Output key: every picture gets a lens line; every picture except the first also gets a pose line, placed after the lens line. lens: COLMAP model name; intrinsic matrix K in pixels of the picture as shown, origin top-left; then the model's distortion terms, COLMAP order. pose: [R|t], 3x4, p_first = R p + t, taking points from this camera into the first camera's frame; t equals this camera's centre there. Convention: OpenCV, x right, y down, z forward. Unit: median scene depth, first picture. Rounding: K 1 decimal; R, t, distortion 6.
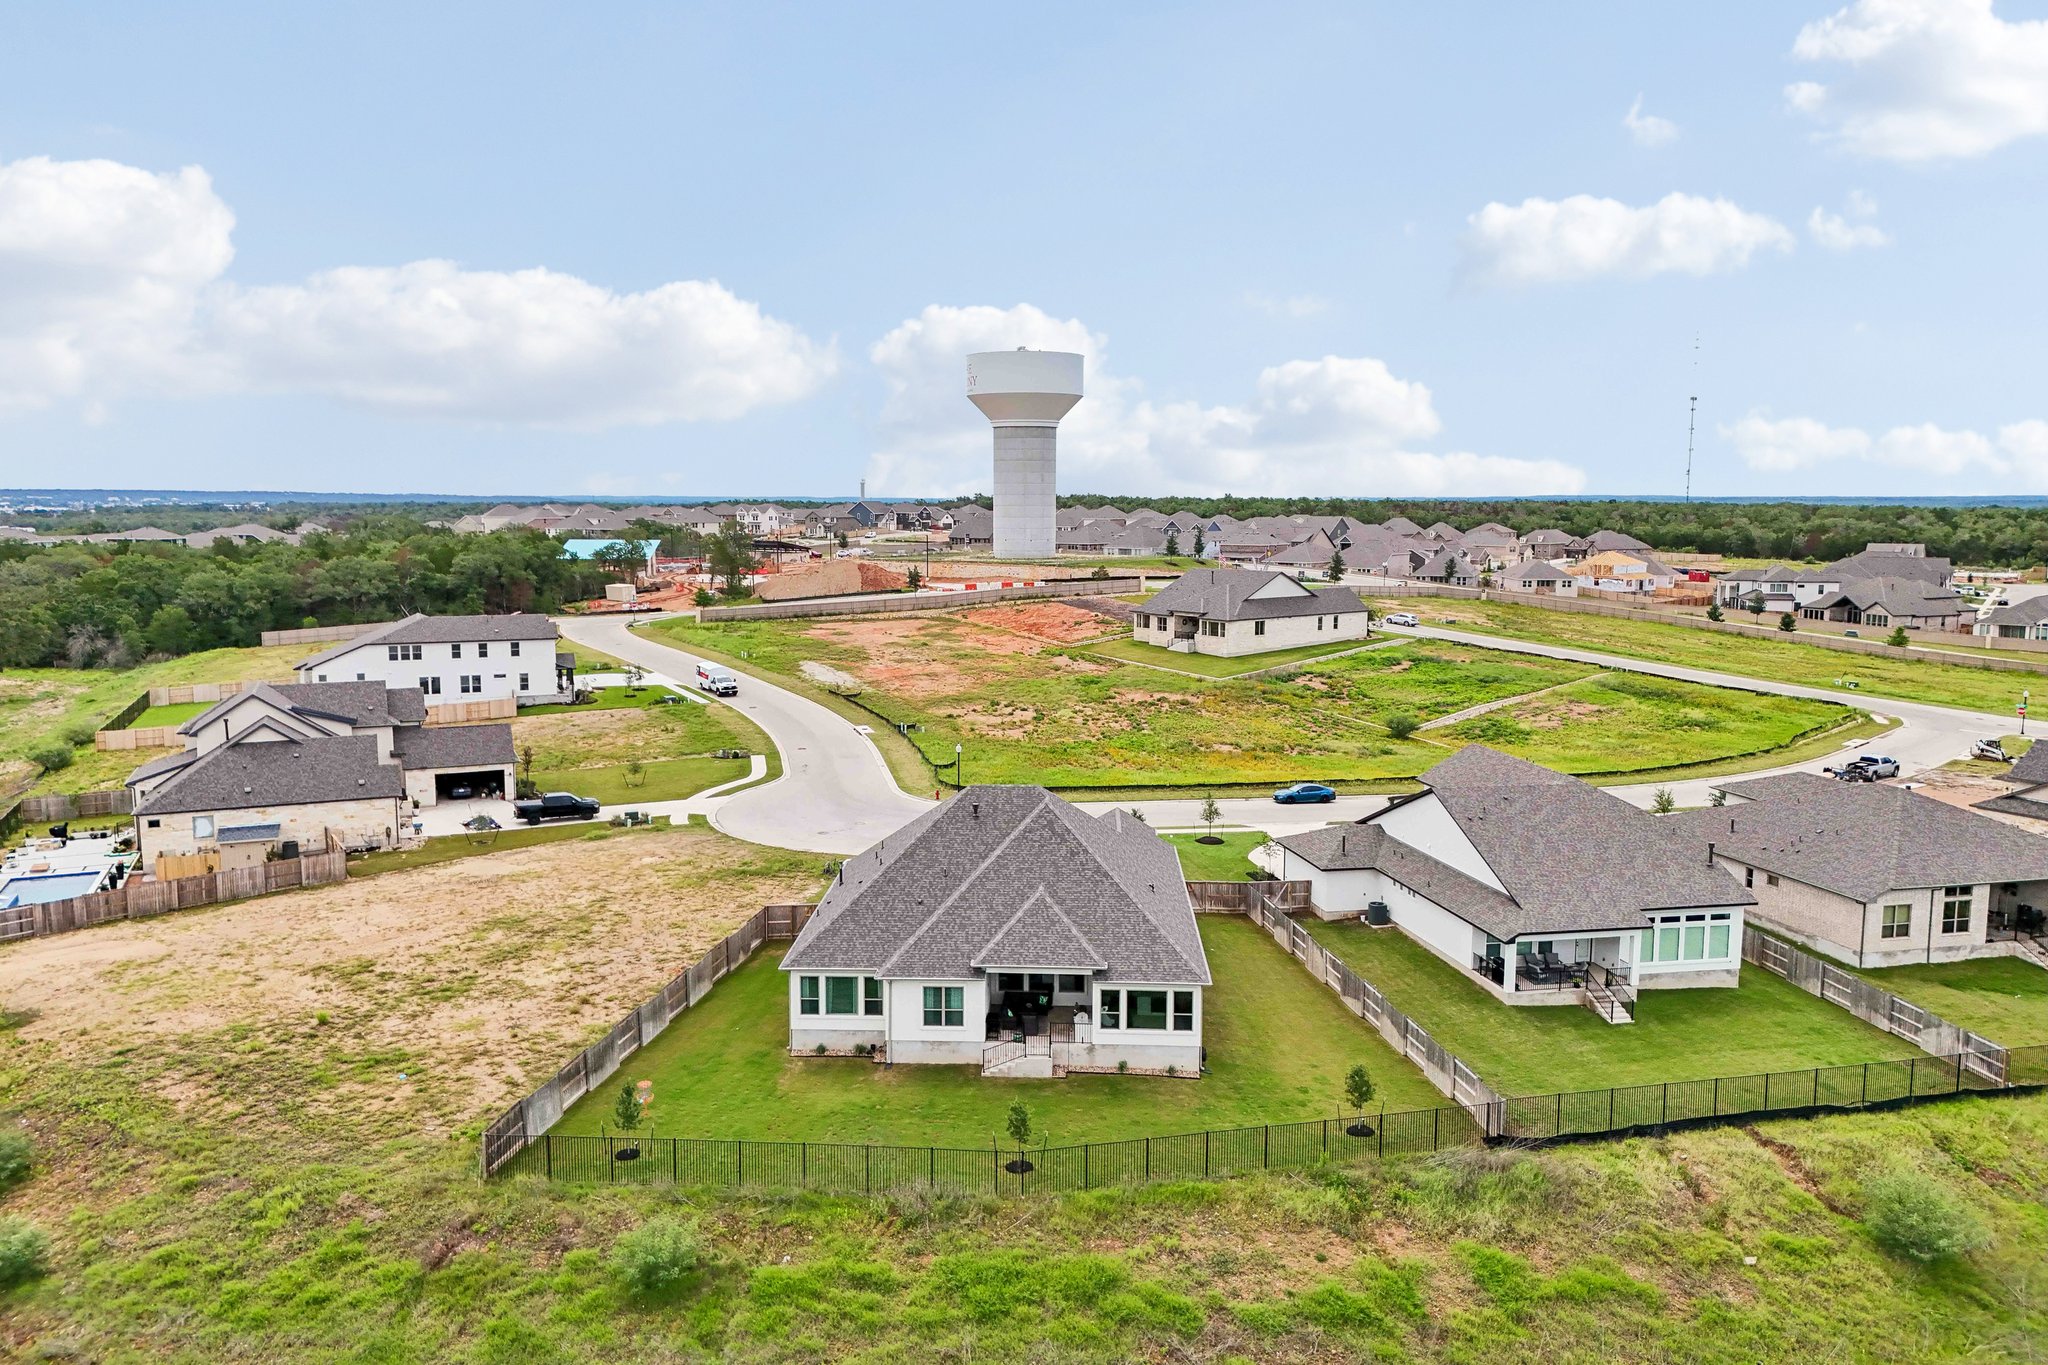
lens RADIAL K [[1501.9, 0, 1020.6], [0, 1501.9, 671.4], [0, 0, 1]] dist [0.099488, -0.109399]
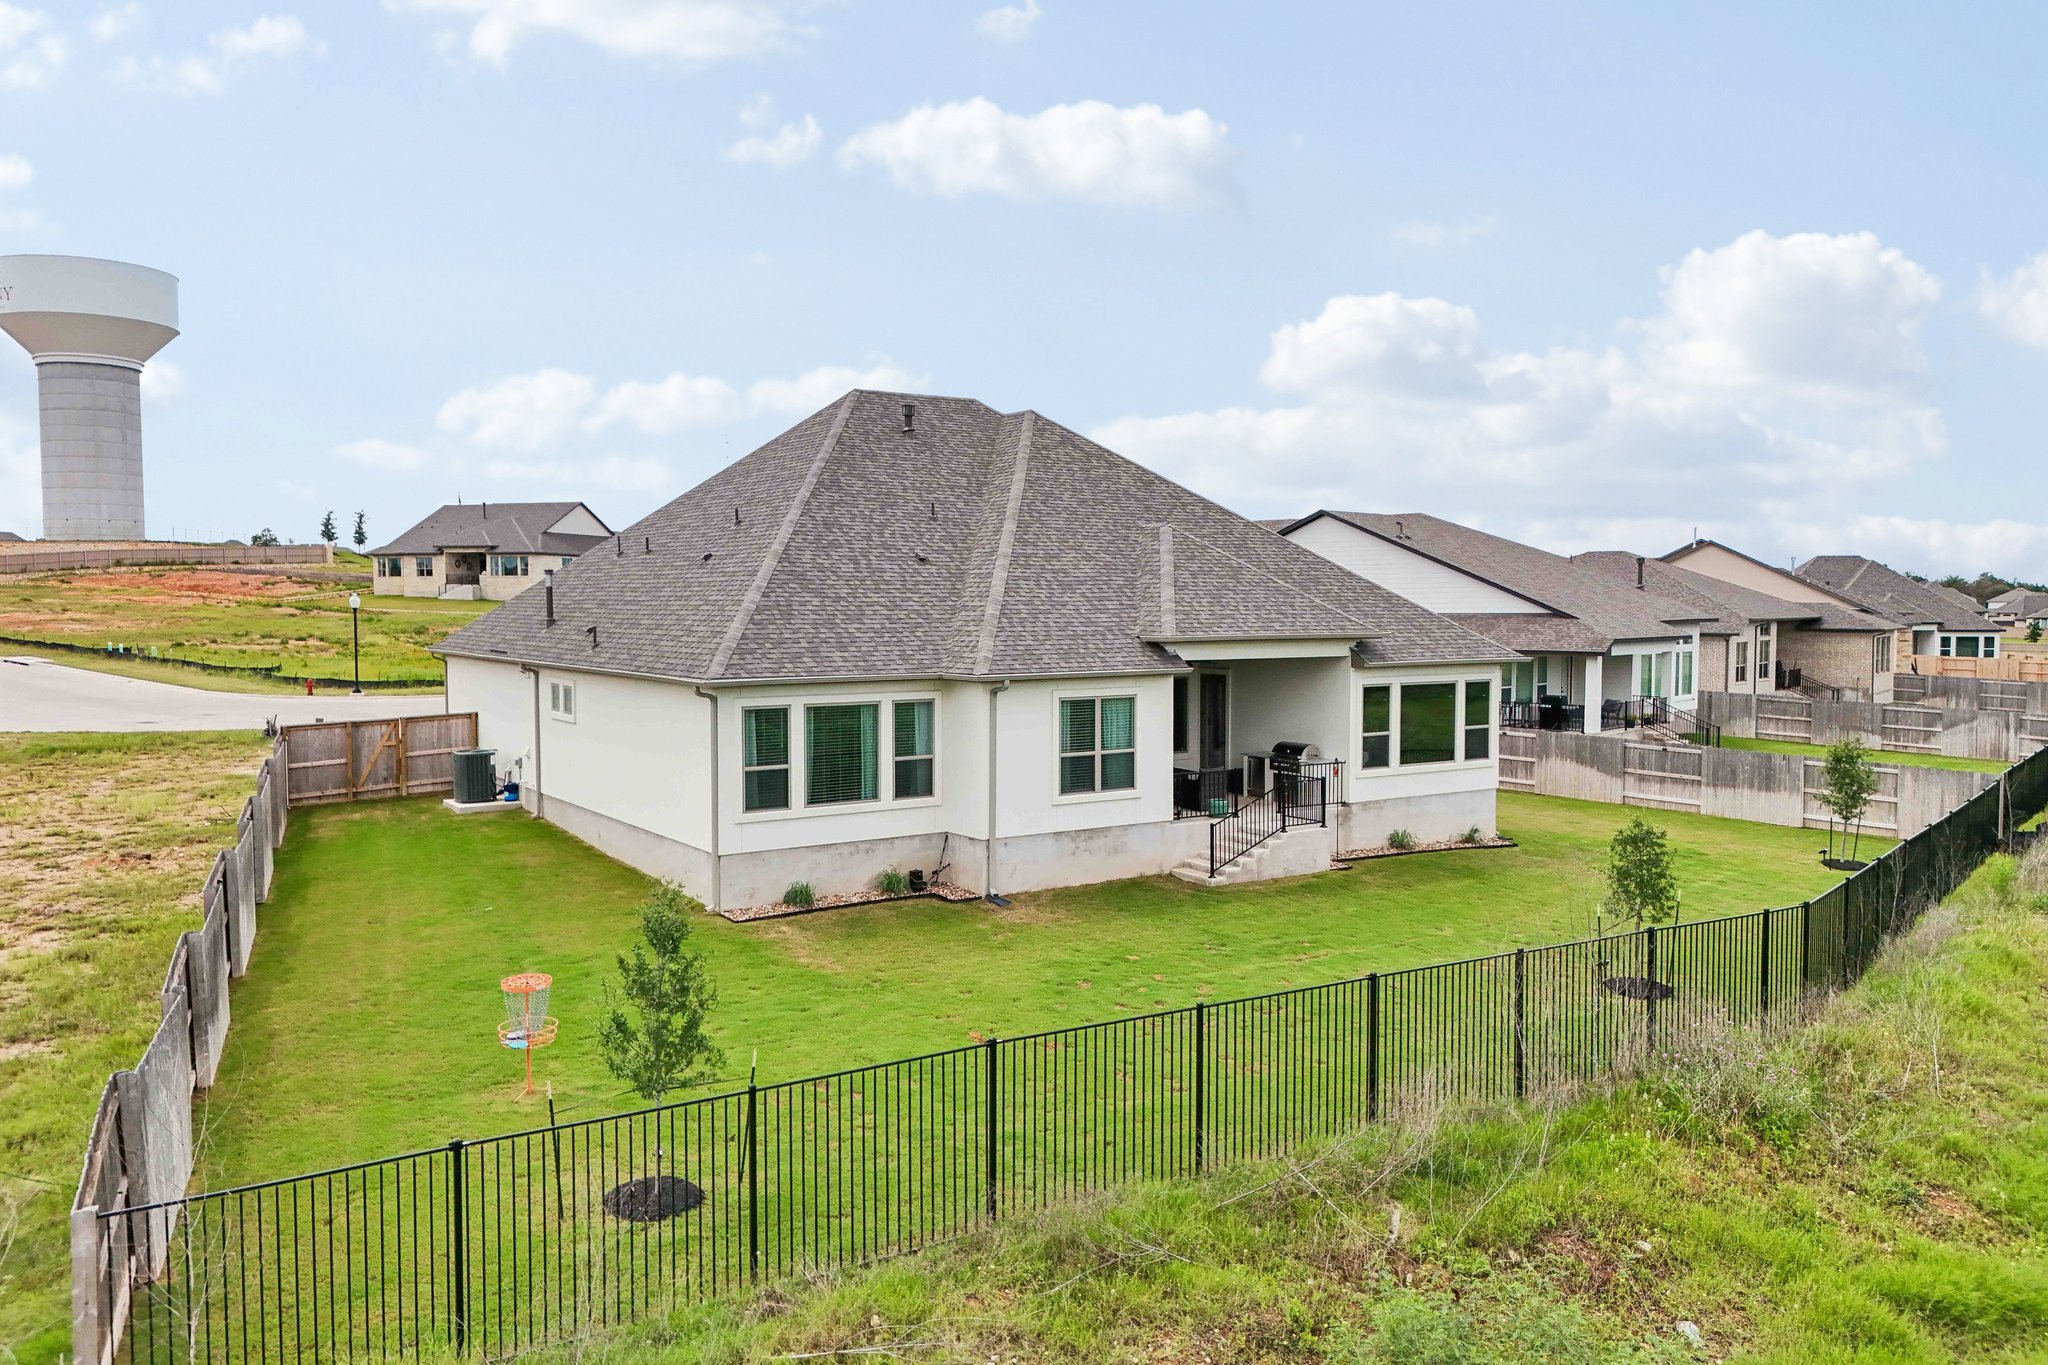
lens RADIAL K [[1501.9, 0, 1020.6], [0, 1501.9, 671.4], [0, 0, 1]] dist [0.099488, -0.109399]
pose [[0.810234, -0.032332, 0.585214, -0.308745], [0.072688, 0.996312, -0.045593, 0.213982], [-0.581582, 0.079479, 0.809596, 0.652821]]
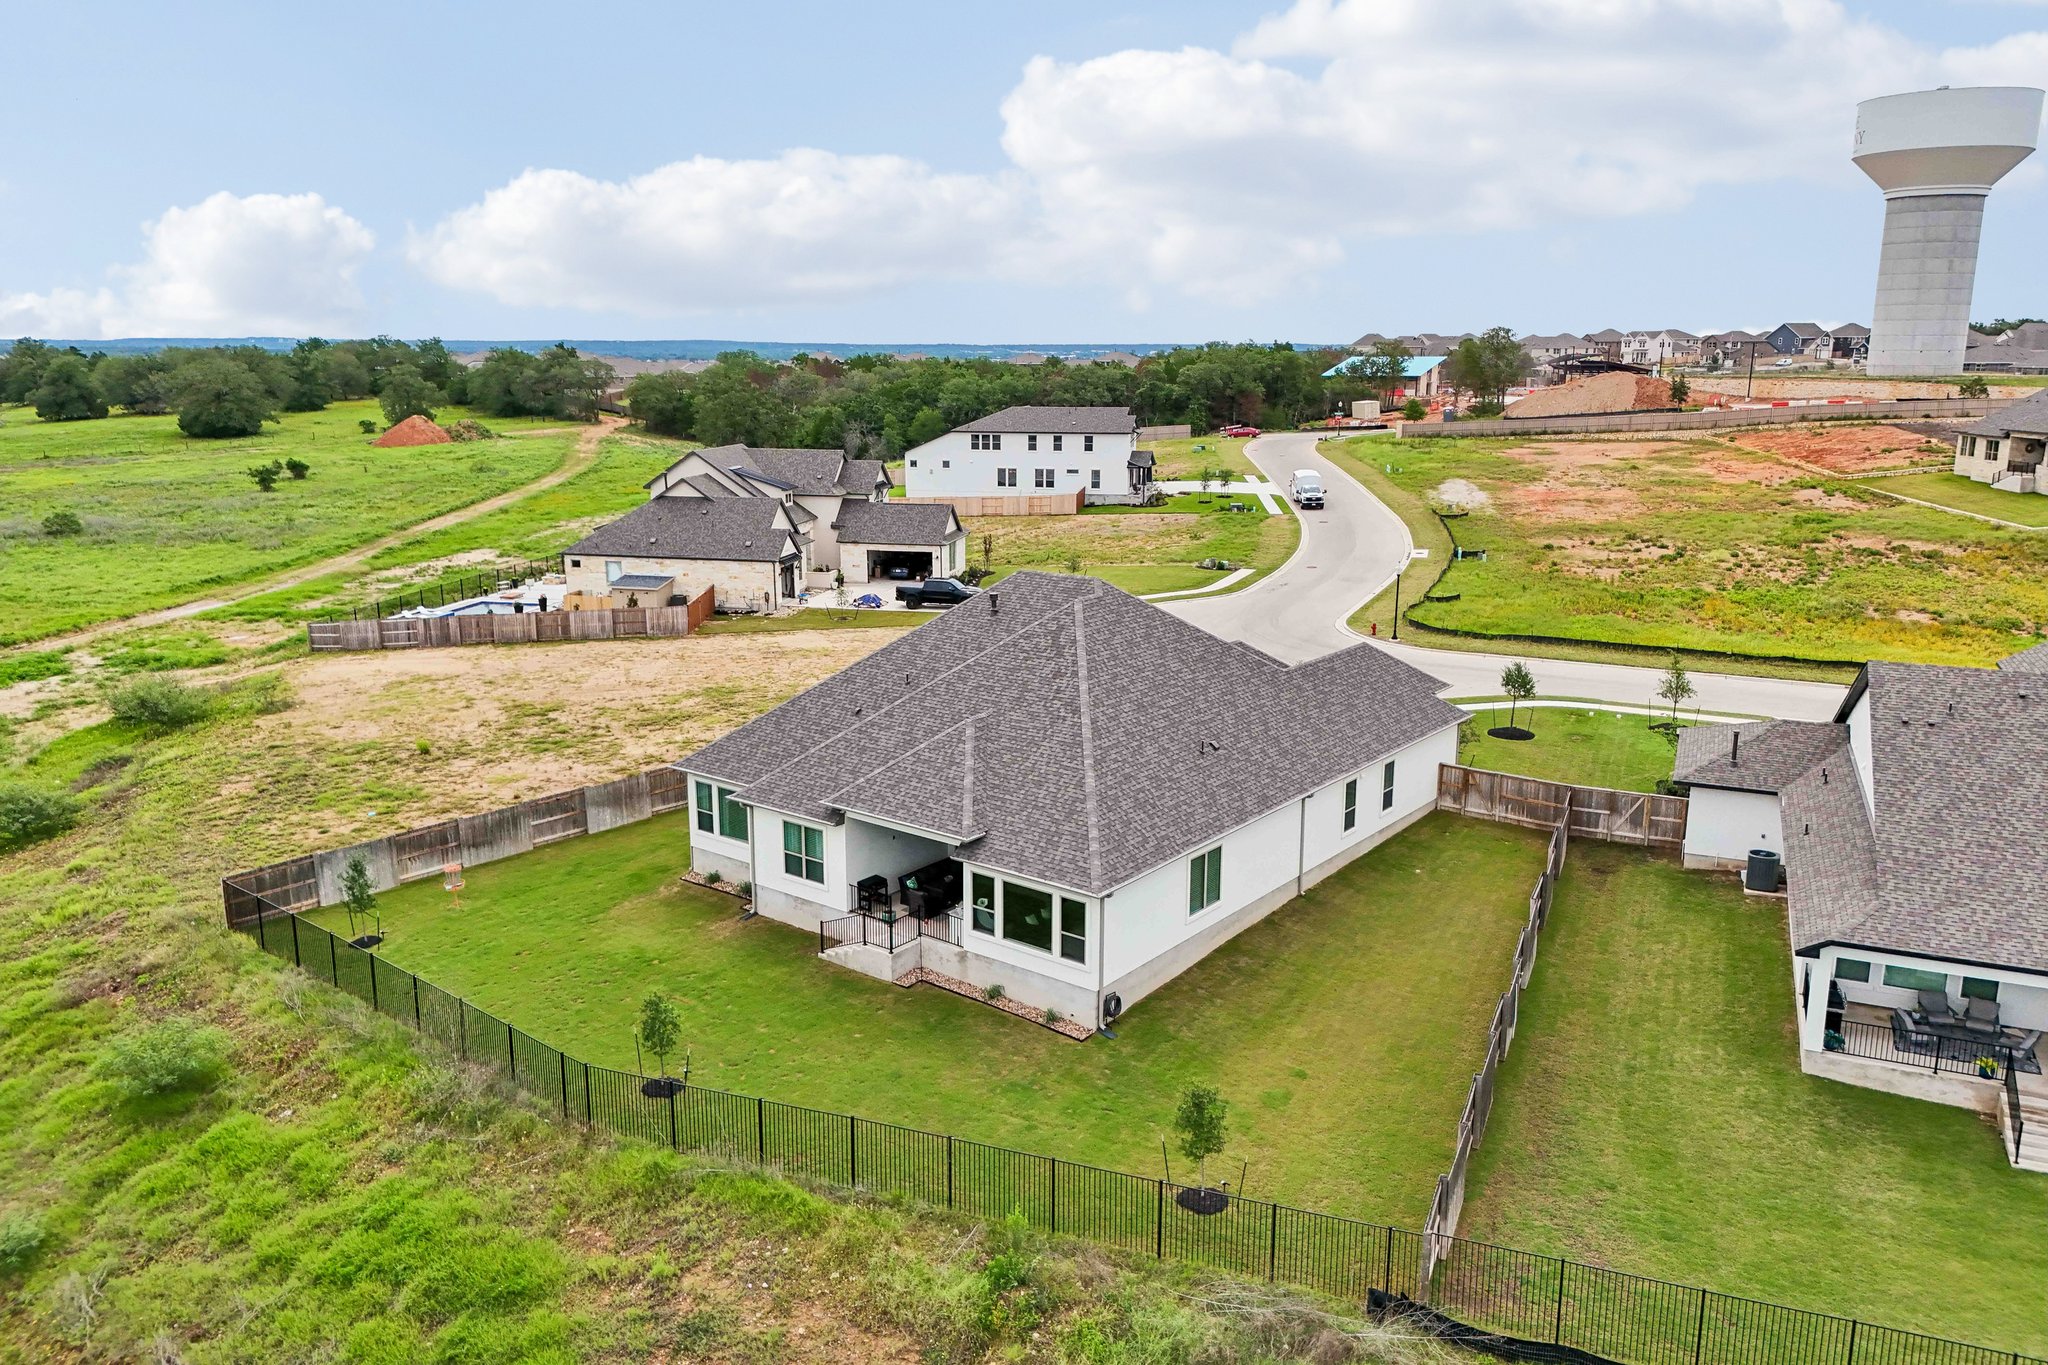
lens RADIAL K [[1501.9, 0, 1020.6], [0, 1501.9, 671.4], [0, 0, 1]] dist [0.099488, -0.109399]
pose [[0.811463, 0.119959, -0.571960, 0.420675], [-0.065038, 0.991163, 0.115607, 0.046704], [0.580774, -0.056612, 0.812094, 0.473454]]
